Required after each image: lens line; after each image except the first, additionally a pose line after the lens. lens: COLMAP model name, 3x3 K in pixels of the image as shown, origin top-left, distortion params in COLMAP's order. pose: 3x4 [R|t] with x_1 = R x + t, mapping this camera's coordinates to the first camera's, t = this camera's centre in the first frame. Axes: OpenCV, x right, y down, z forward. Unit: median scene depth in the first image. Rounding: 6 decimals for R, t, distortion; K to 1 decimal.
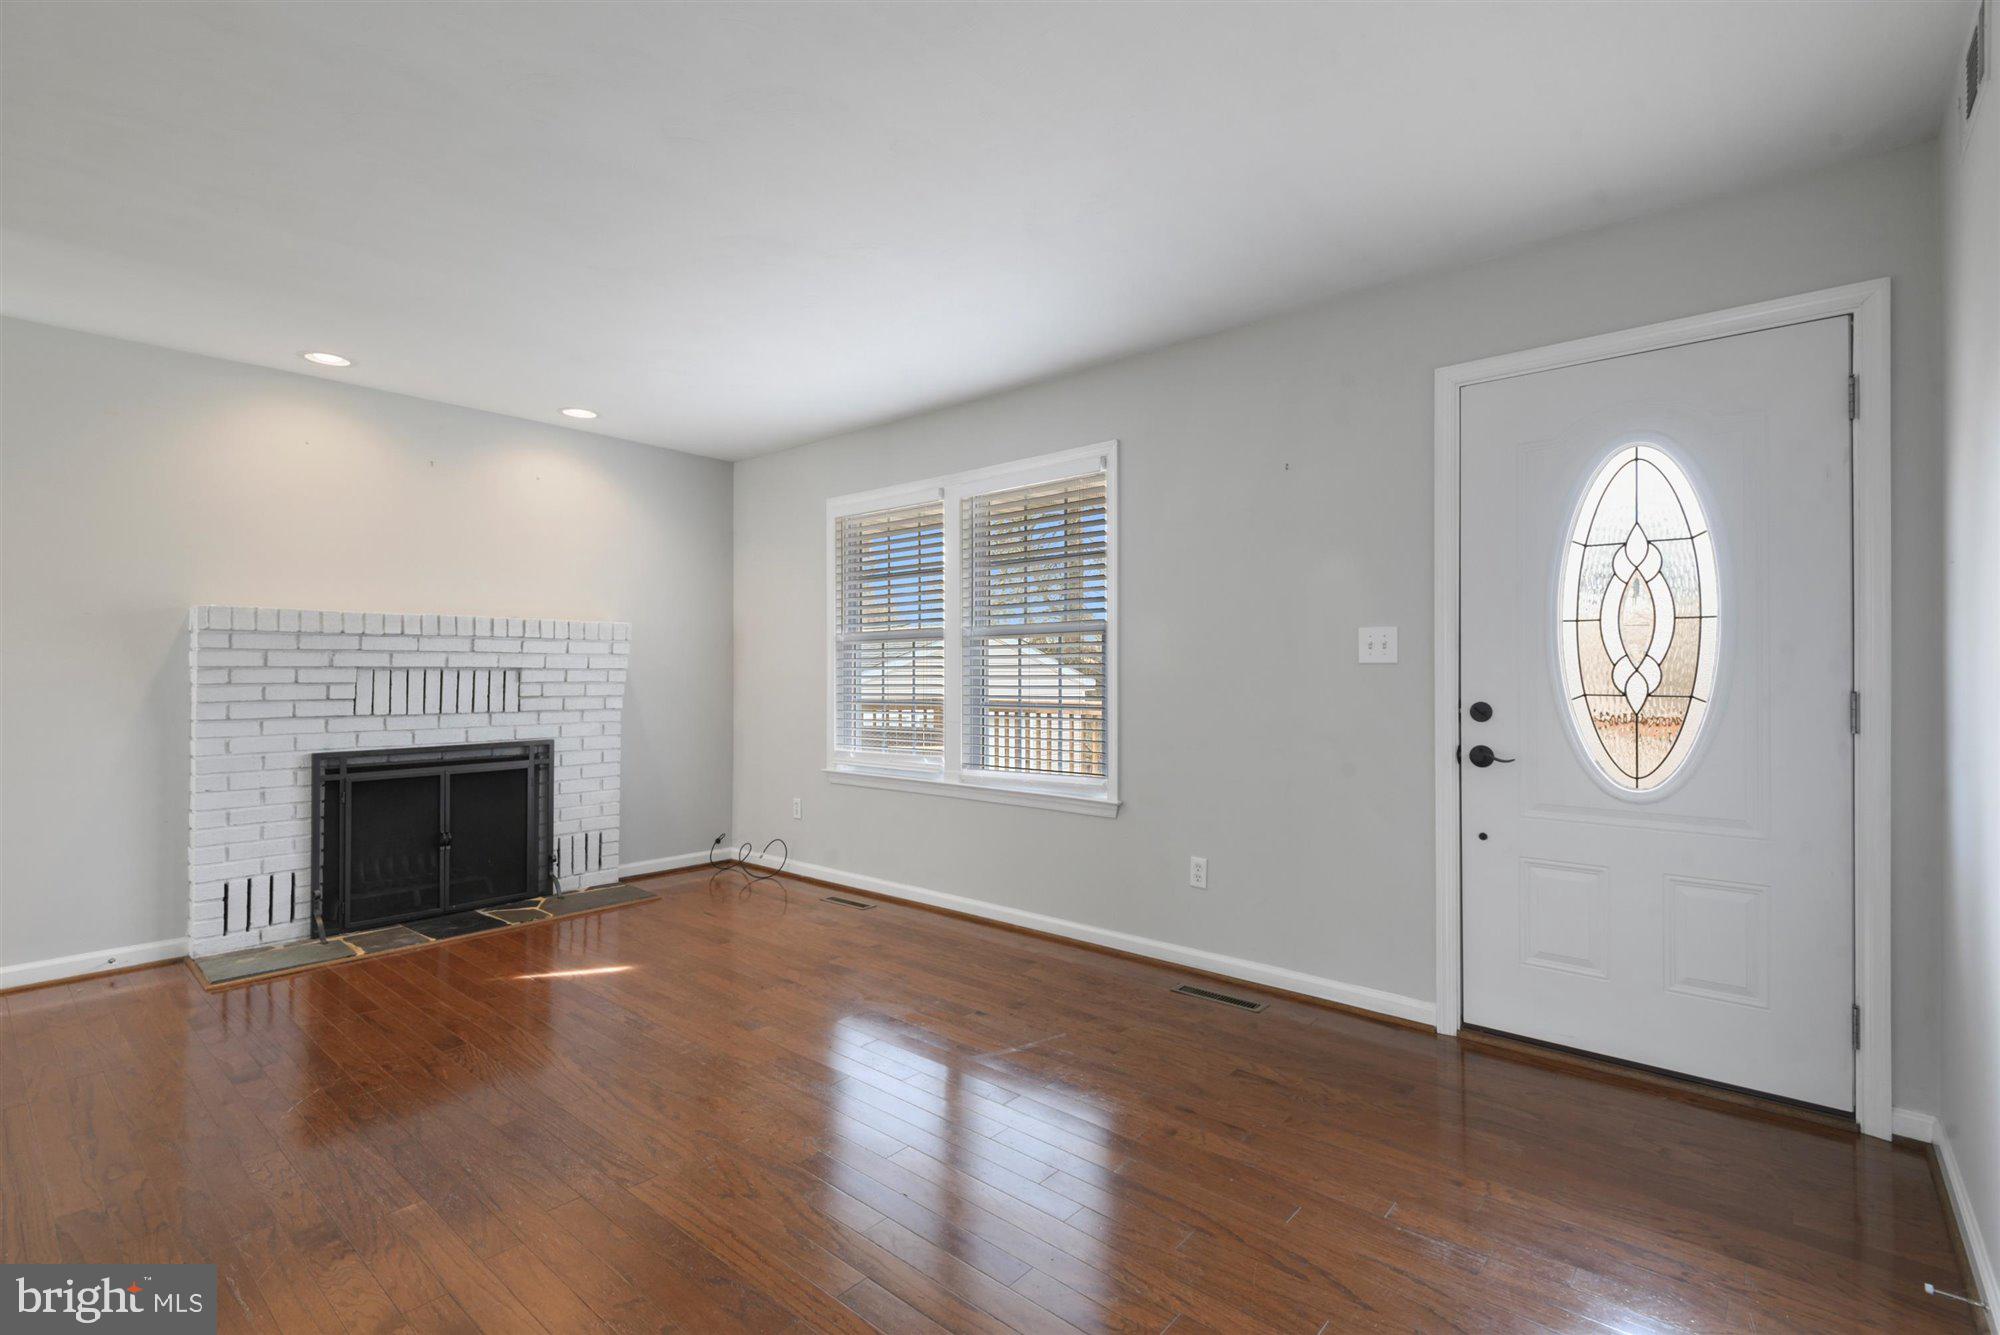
lens RADIAL K [[914.7, 0, 993.4], [0, 914.7, 664.6], [0, 0, 1]] dist [0.031199, -0.018085]
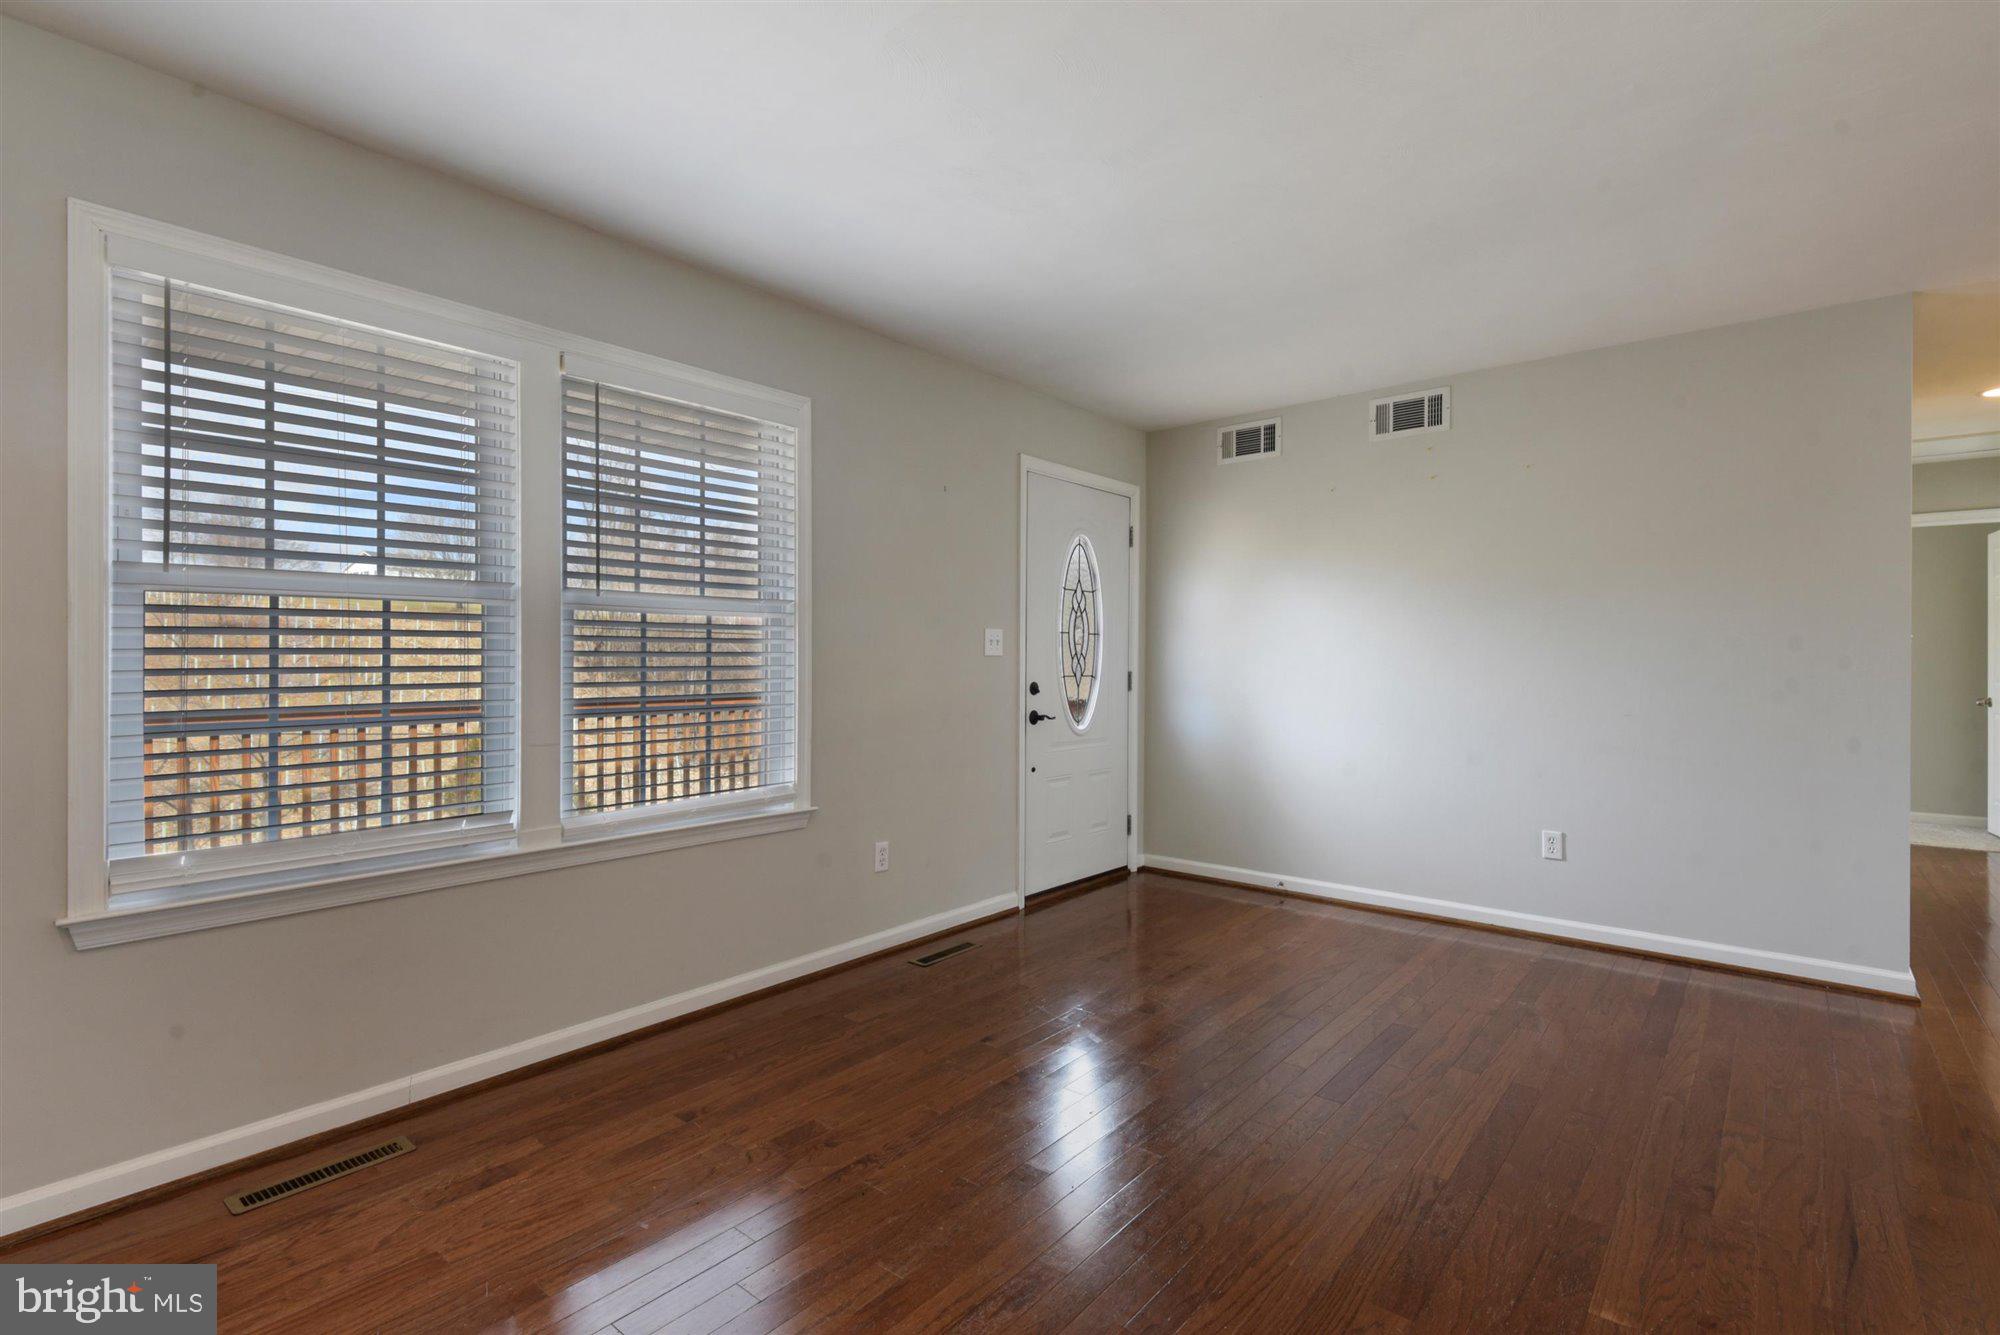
lens RADIAL K [[914.7, 0, 1021.0], [0, 914.7, 665.9], [0, 0, 1]] dist [0.031199, -0.018085]
pose [[-0.028842, -0.004326, 0.999575, -0.959781], [-0.010440, 0.999937, 0.004026, 0.007640], [-0.999529, -0.010319, -0.028886, 1.038459]]
